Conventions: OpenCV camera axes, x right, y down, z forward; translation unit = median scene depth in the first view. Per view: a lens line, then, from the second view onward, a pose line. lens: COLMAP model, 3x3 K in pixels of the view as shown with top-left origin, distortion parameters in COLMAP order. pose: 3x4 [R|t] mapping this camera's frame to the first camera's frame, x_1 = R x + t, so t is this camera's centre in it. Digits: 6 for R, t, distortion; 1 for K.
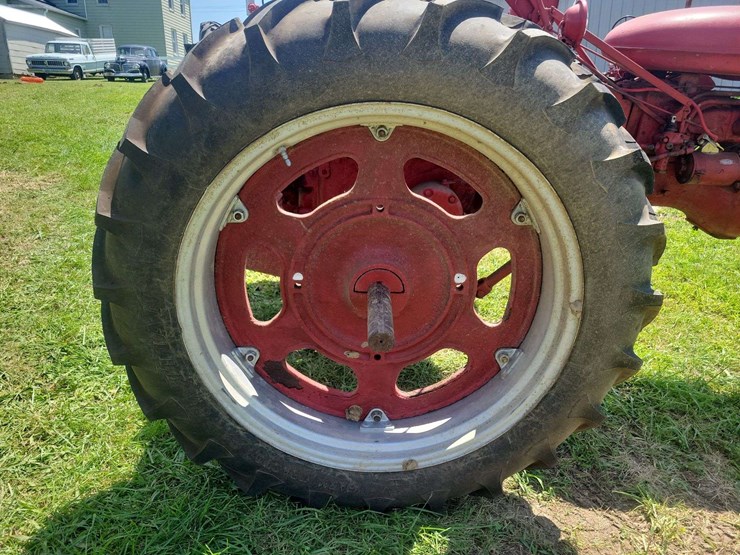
lens RADIAL K [[562.3, 0, 371.3], [0, 562.3, 282.4], [0, 0, 1]] dist [0.054992, -0.040155]
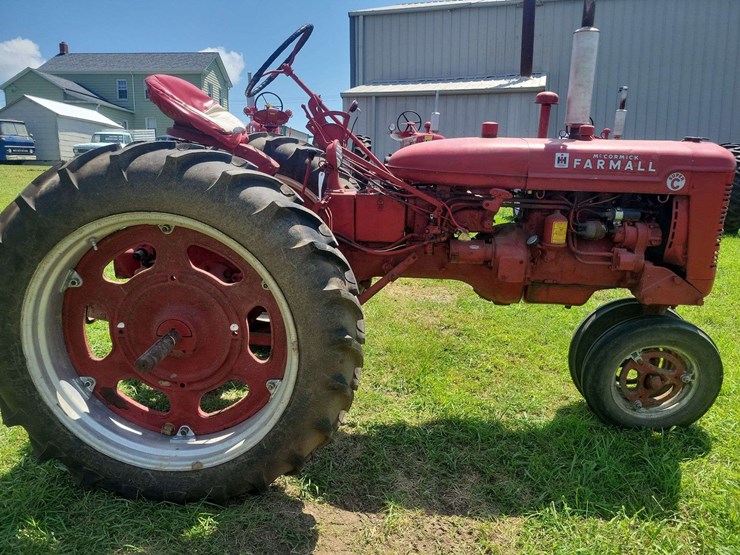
lens RADIAL K [[562.3, 0, 374.1], [0, 562.3, 270.7], [0, 0, 1]] dist [0.054992, -0.040155]
pose [[0.998719, 0.004572, -0.050393, 0.574477], [-0.012138, 0.988477, -0.150882, 0.061569], [0.049122, 0.151301, 0.987266, -0.405727]]
